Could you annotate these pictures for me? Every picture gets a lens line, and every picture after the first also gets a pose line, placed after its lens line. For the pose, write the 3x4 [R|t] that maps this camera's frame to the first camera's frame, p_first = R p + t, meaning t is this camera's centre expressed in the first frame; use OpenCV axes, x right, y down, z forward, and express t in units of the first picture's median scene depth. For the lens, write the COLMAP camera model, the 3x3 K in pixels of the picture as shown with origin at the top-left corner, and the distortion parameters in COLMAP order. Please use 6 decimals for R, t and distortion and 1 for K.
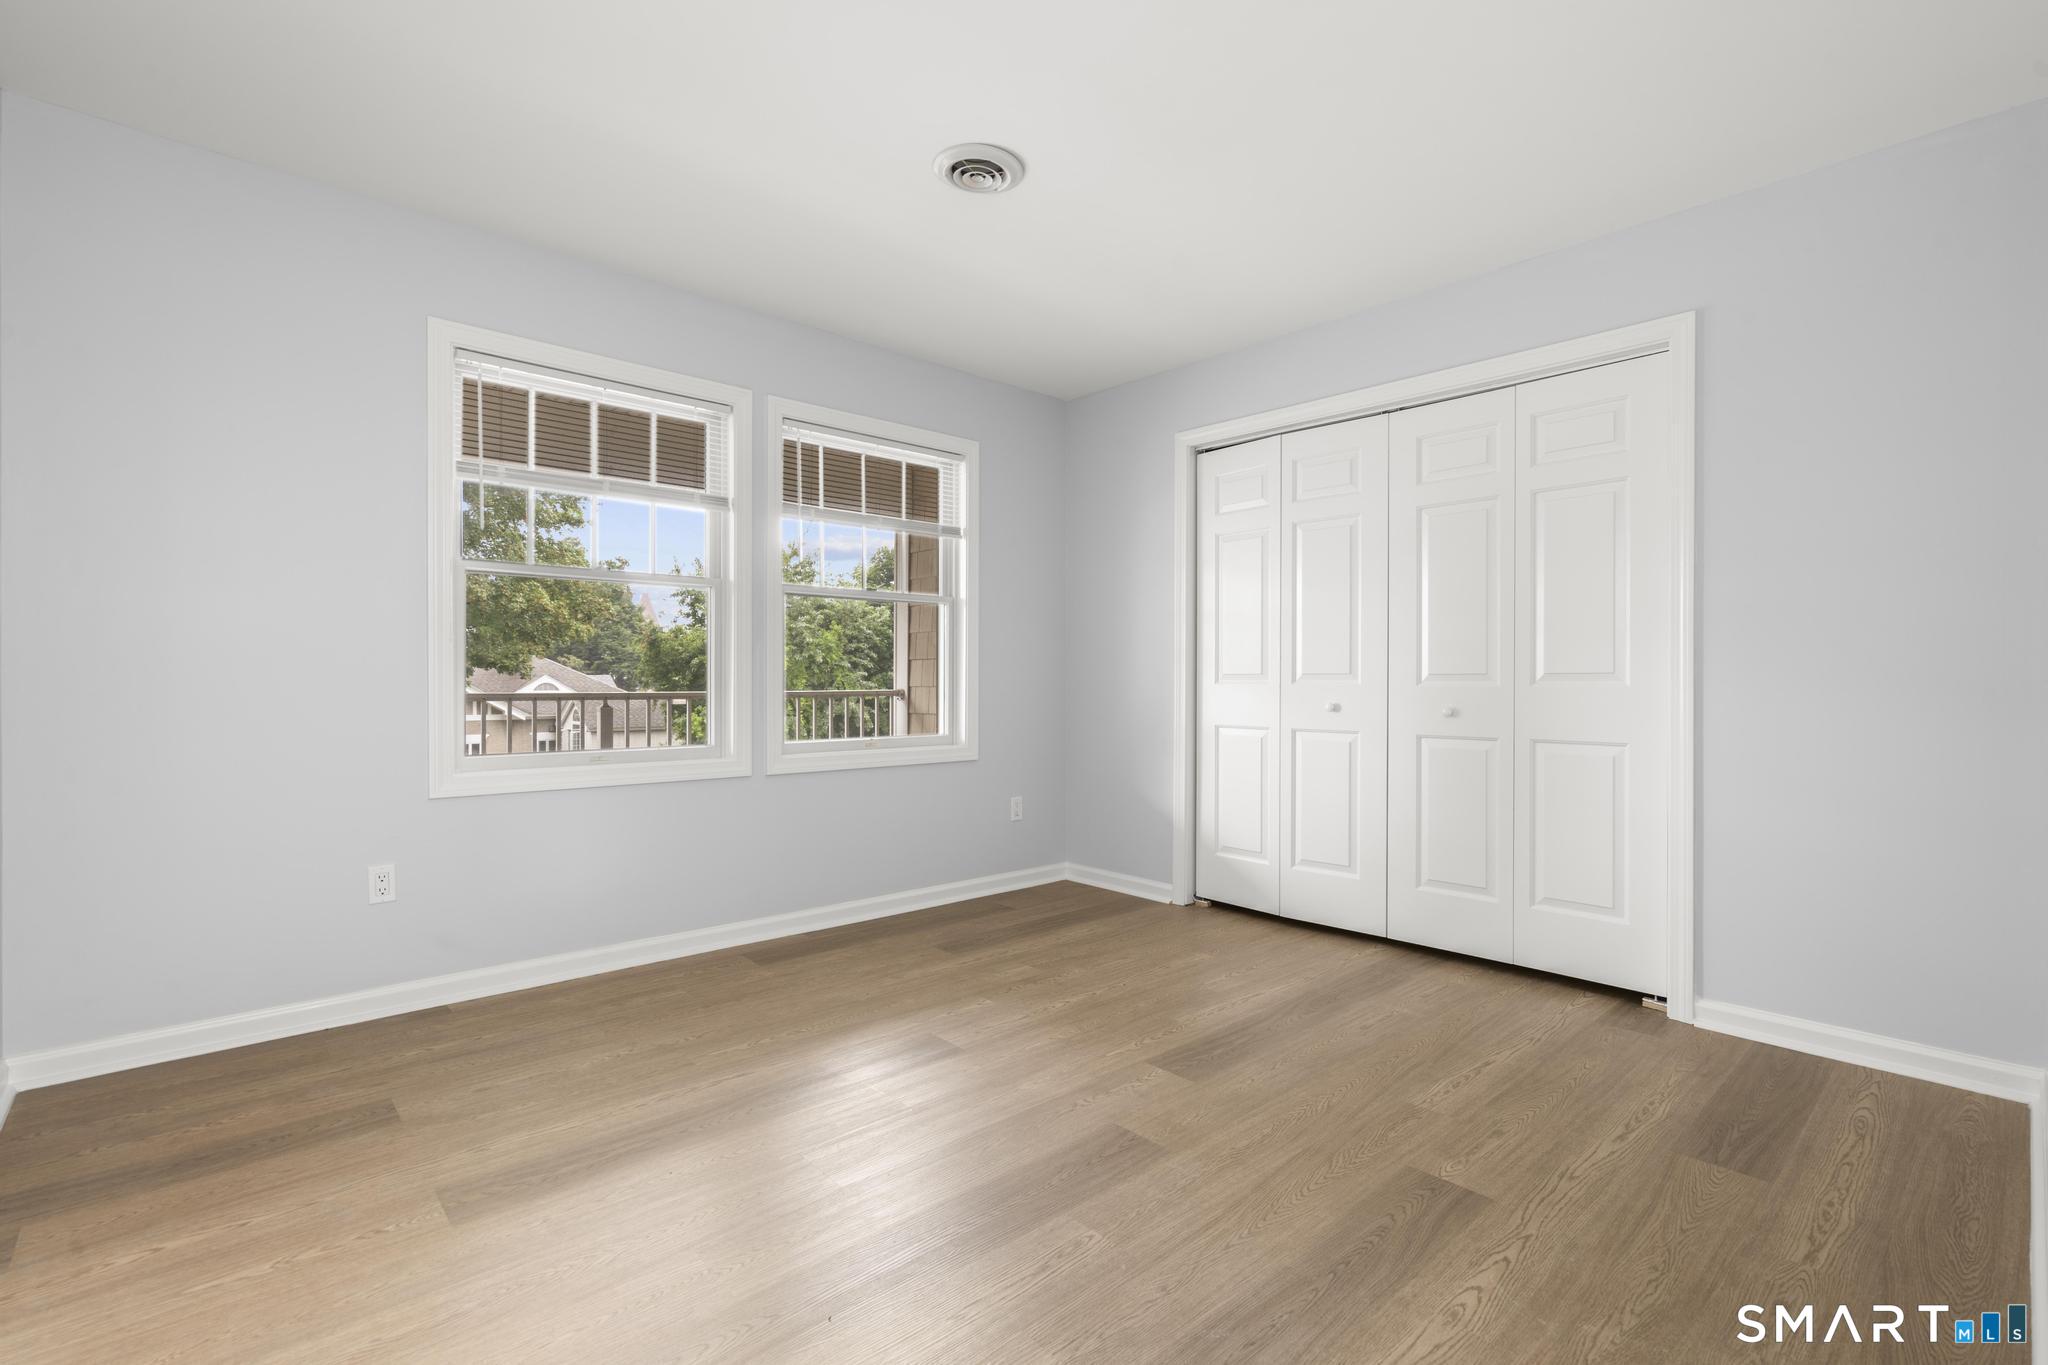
lens RADIAL K [[915.4, 0, 1031.8], [0, 915.4, 687.4], [0, 0, 1]] dist [-0.012376, 0.006283]
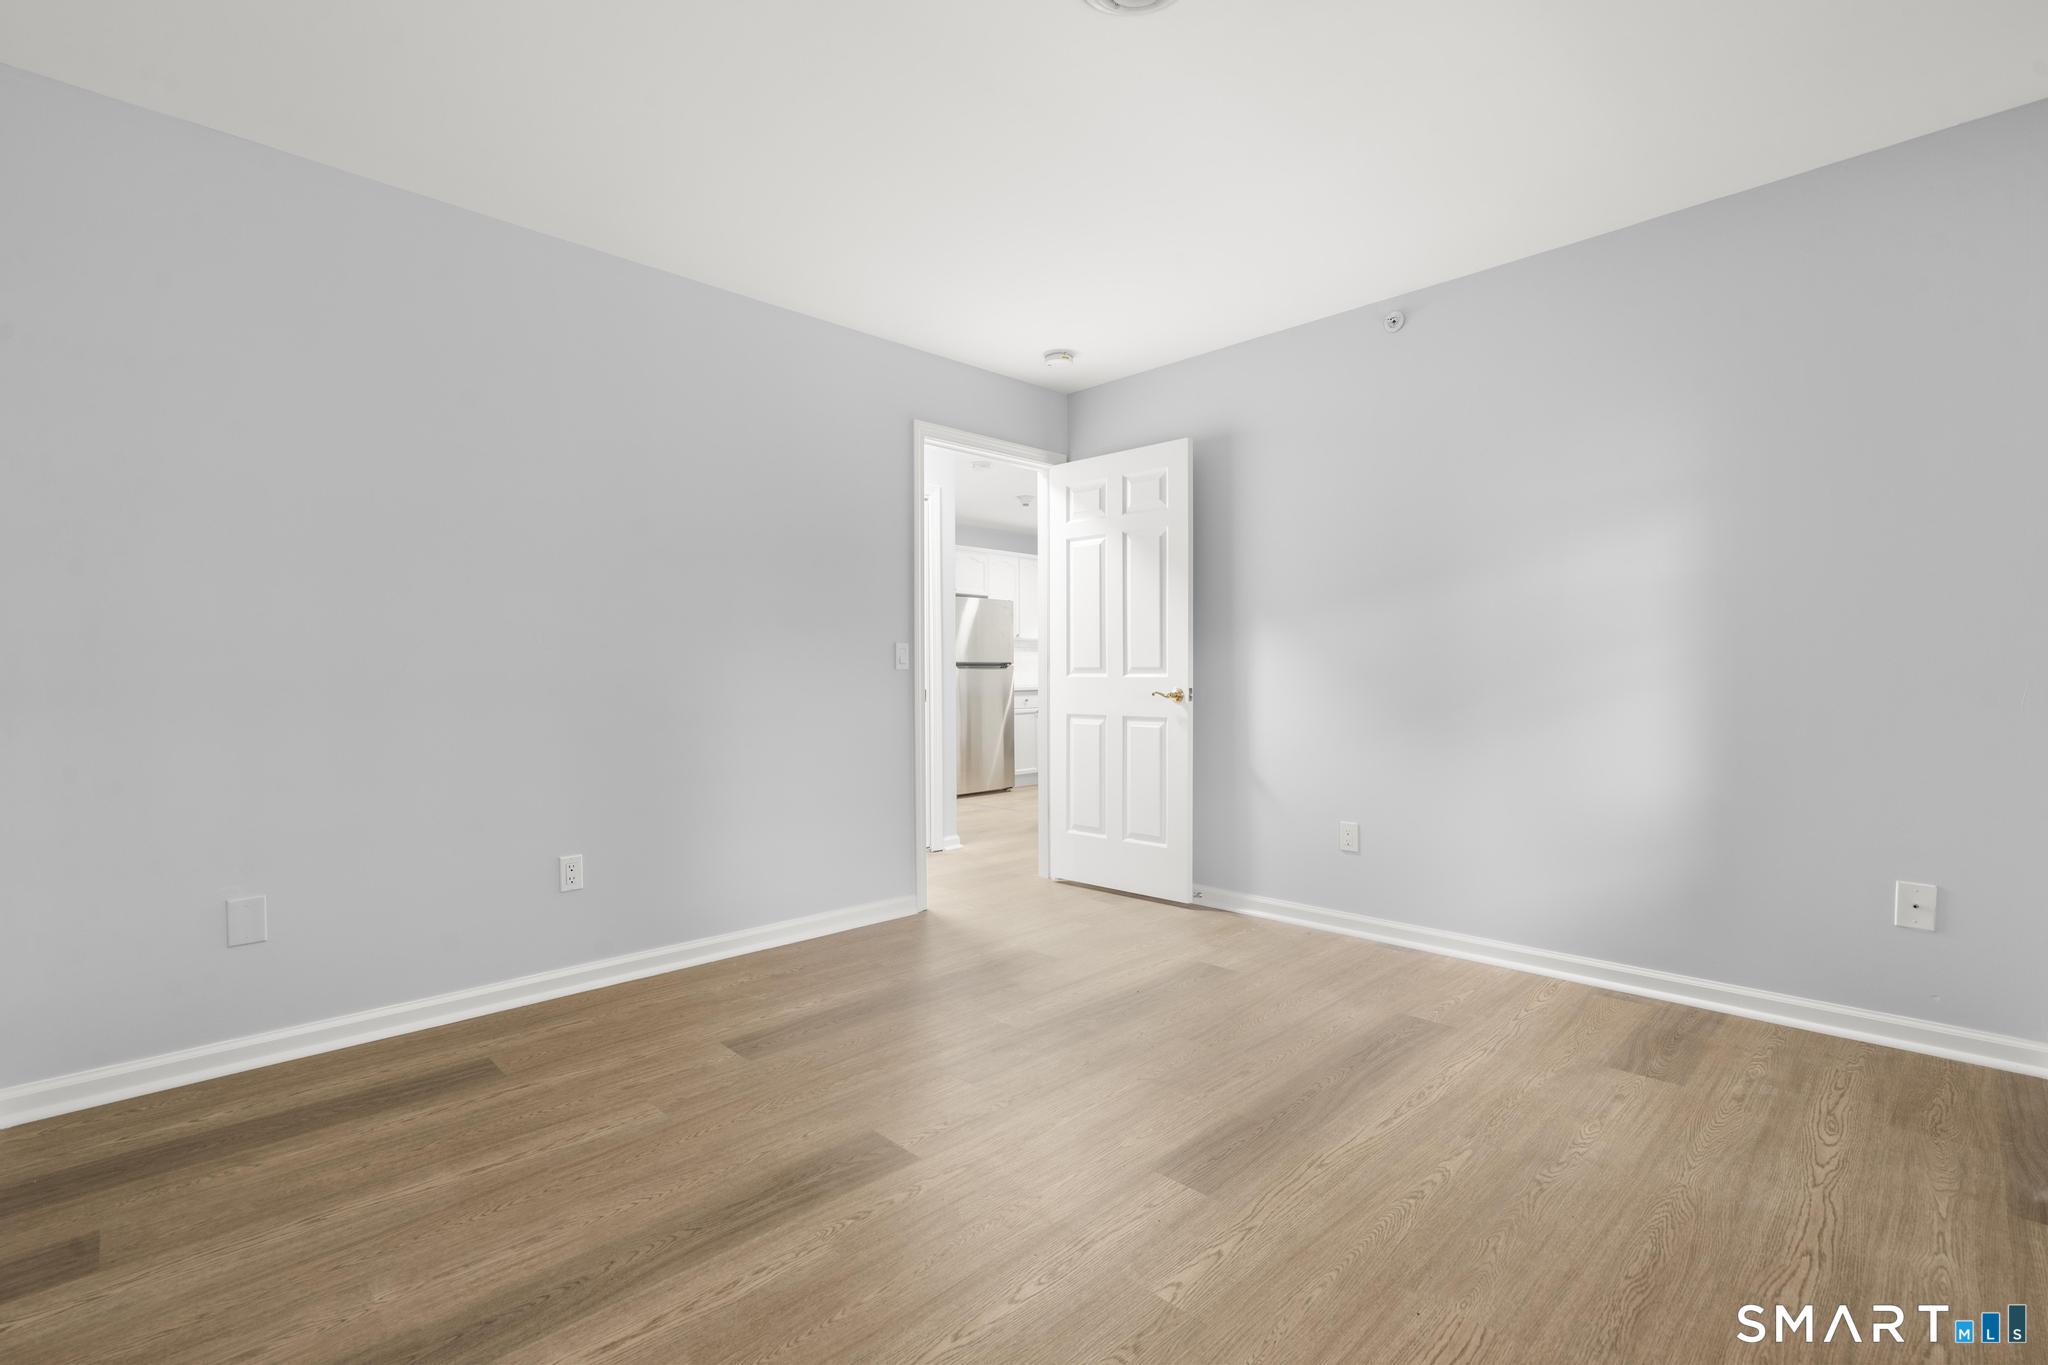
lens RADIAL K [[915.4, 0, 1031.8], [0, 915.4, 687.4], [0, 0, 1]] dist [-0.012376, 0.006283]
pose [[-0.999119, 0.002762, -0.041882, 0.065120], [0.001995, 0.999830, 0.018342, -0.014618], [0.041925, 0.018242, -0.998954, 2.004803]]
